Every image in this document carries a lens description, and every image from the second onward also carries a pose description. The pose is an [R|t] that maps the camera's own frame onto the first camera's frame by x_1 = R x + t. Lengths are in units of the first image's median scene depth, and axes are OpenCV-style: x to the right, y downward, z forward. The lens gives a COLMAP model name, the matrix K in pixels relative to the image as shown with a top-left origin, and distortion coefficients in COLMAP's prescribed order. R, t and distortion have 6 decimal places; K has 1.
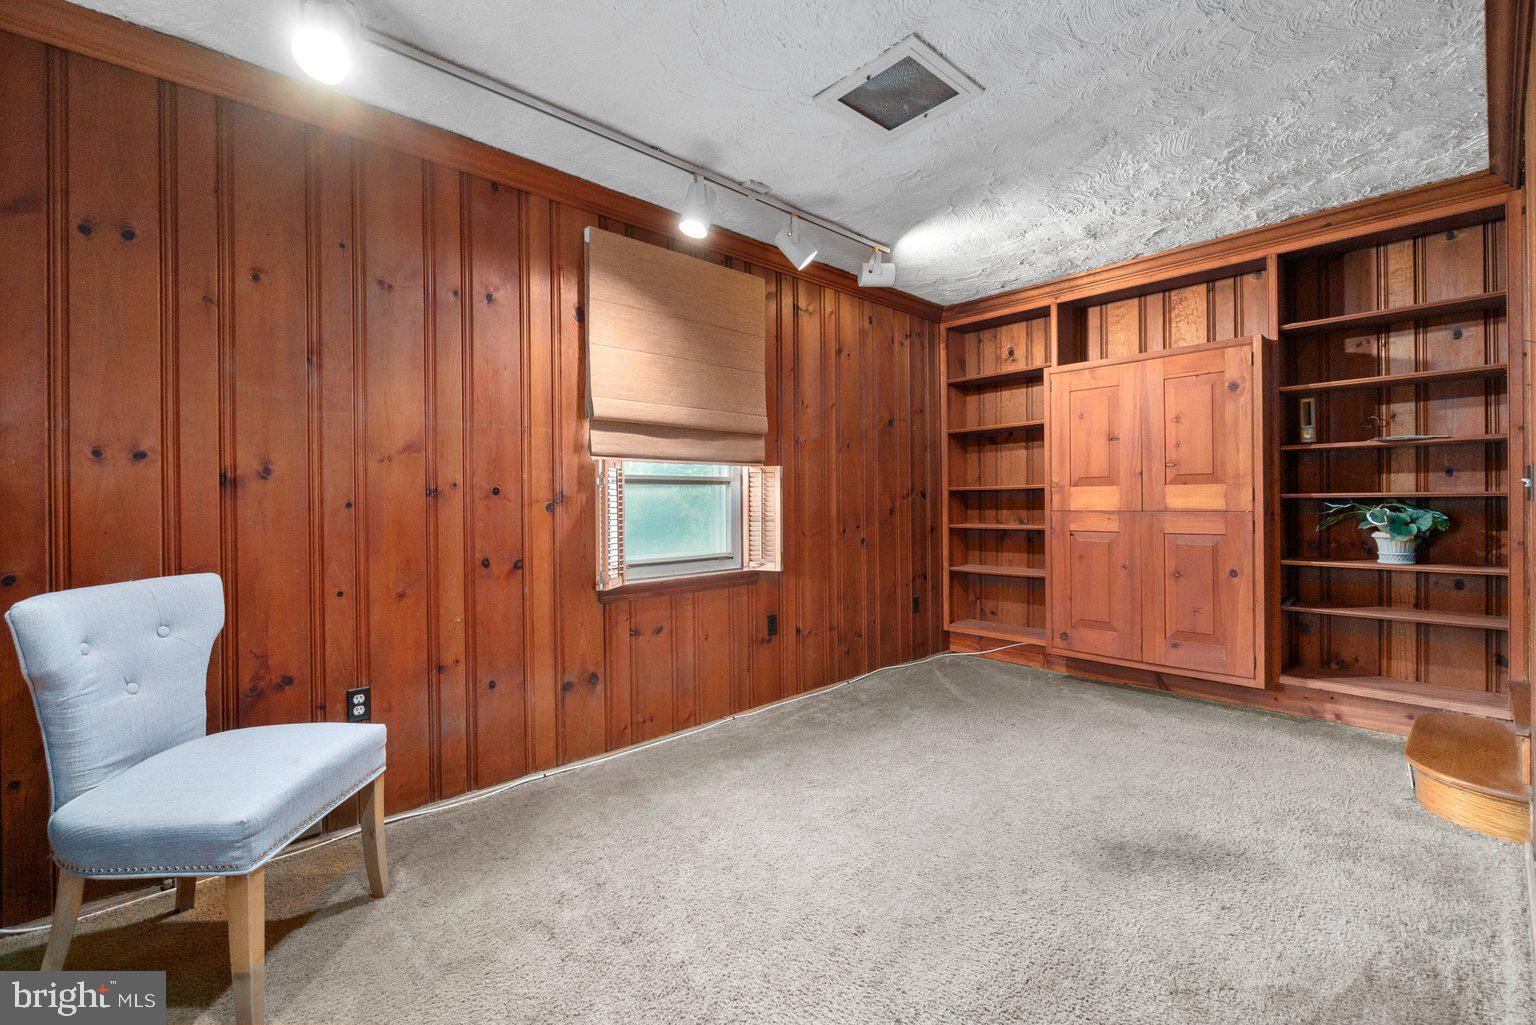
lens RADIAL K [[654.9, 0, 756.2], [0, 654.9, 501.7], [0, 0, 1]] dist [-0.002537, -0.000002]
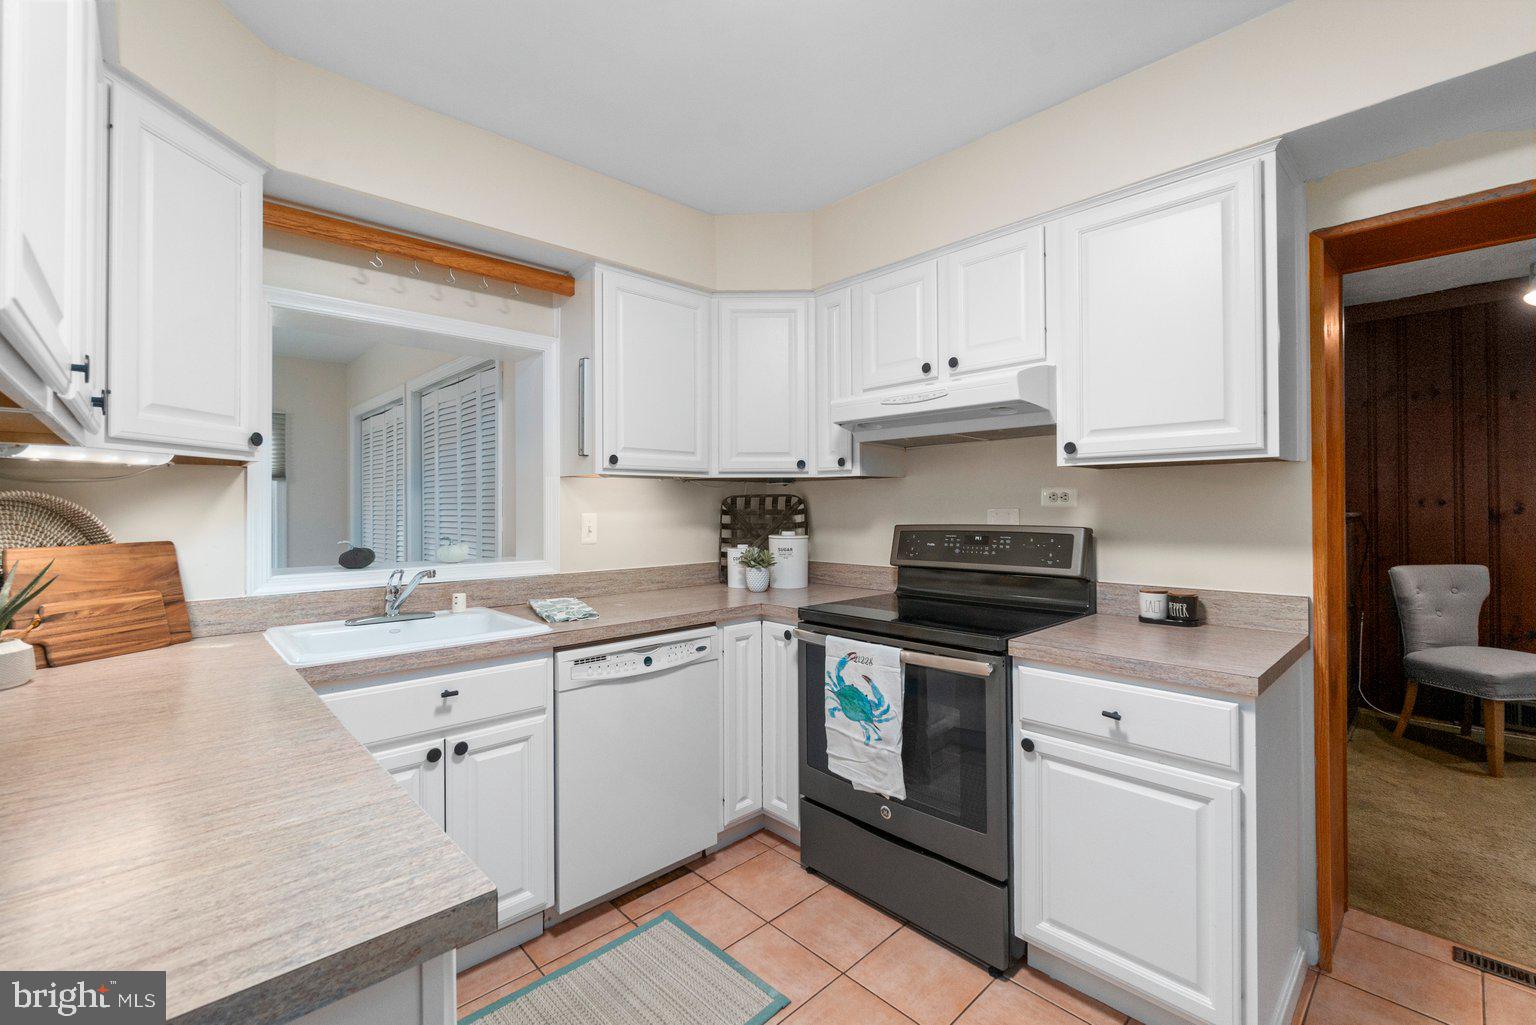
lens RADIAL K [[654.9, 0, 755.9], [0, 654.9, 501.7], [0, 0, 1]] dist [-0.002537, -0.000002]
pose [[0.023789, 0.001380, -0.999716, 1.004017], [0.001488, 0.999998, 0.001416, -0.079436], [0.999716, -0.001522, 0.023787, -1.146412]]
